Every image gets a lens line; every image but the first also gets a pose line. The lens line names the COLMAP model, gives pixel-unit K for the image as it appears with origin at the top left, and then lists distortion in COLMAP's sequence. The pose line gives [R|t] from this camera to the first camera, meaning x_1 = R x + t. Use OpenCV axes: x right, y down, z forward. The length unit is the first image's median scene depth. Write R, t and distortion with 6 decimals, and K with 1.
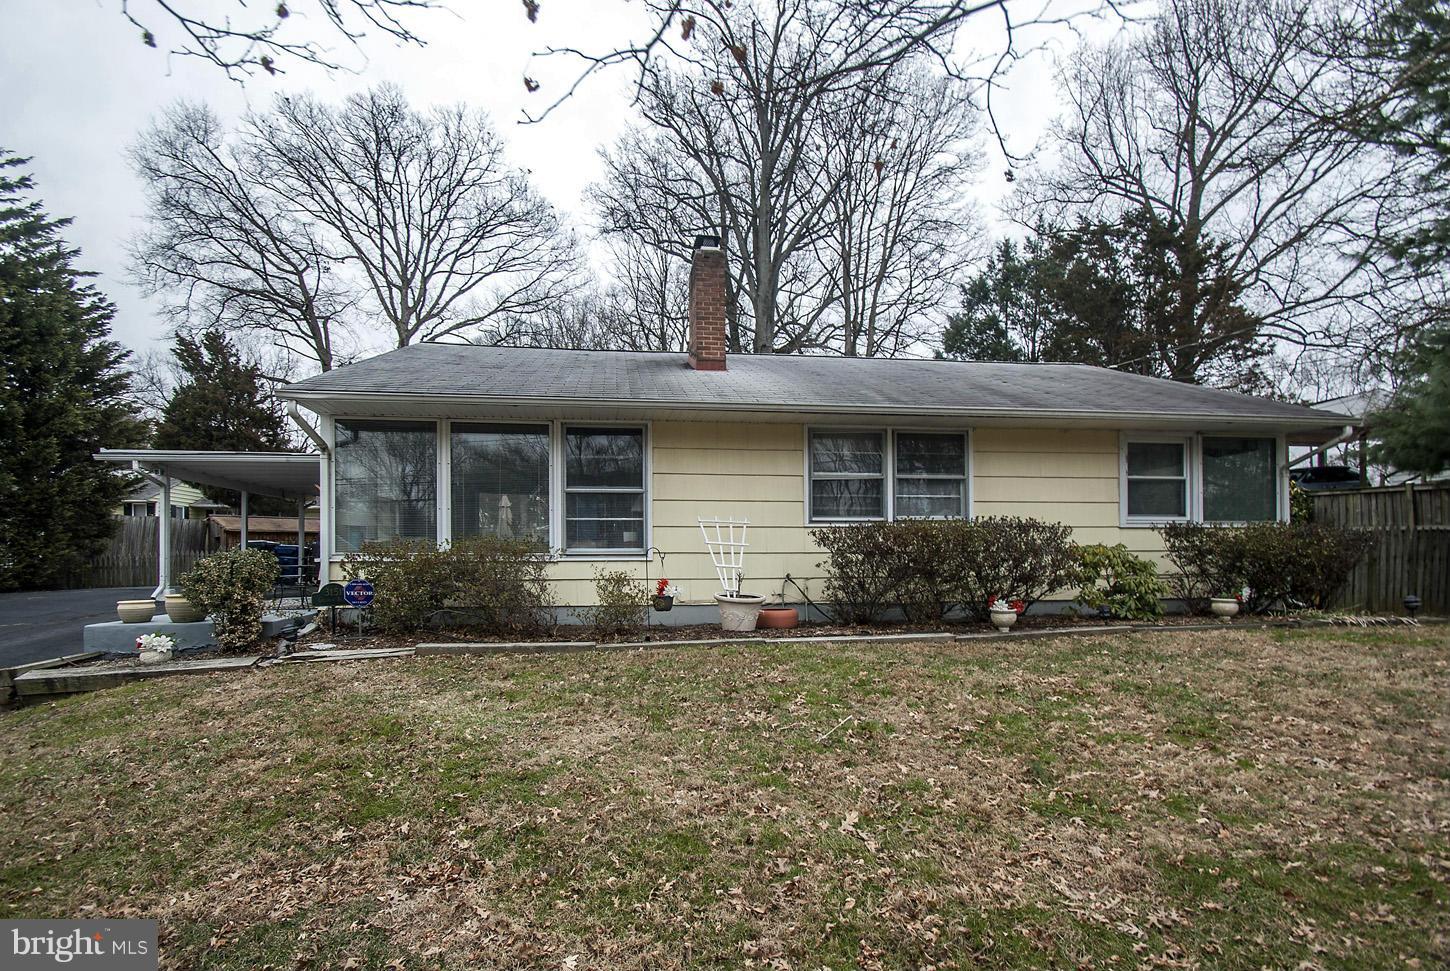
lens RADIAL K [[643.9, 0, 722.3], [0, 643.9, 521.0], [0, 0, 1]] dist [0.019150, -0.016189]
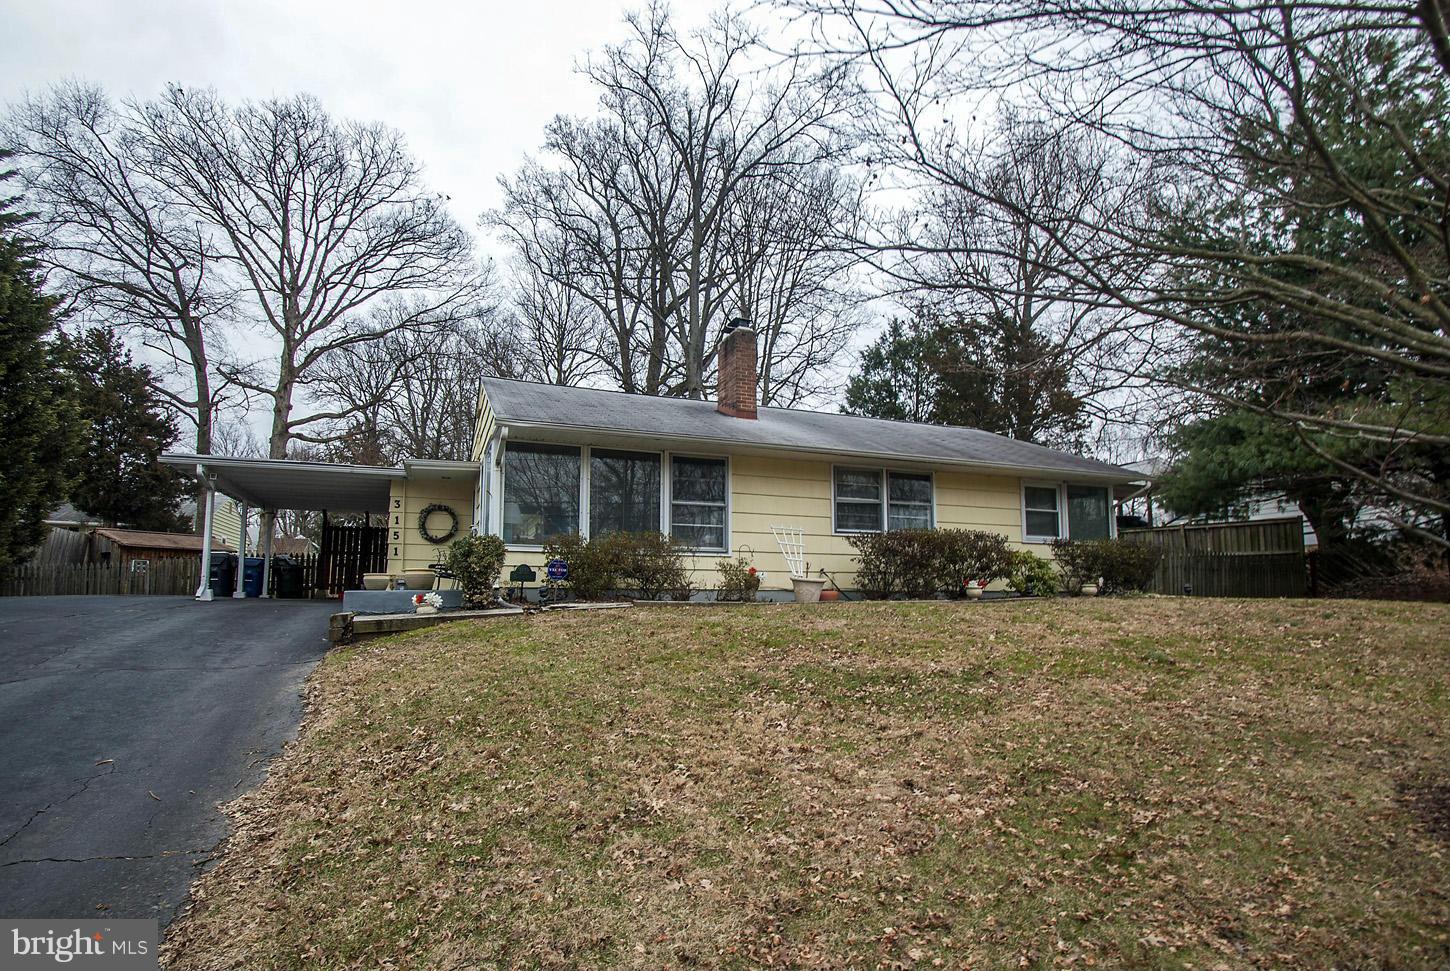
lens RADIAL K [[629.4, 0, 777.1], [0, 629.4, 485.6], [0, 0, 1]] dist [0.000296, -0.000285]
pose [[0.969303, 0.042137, 0.242231, -0.086641], [-0.015217, 0.993598, -0.111948, 0.015124], [-0.245397, 0.104825, 0.963739, -0.080675]]
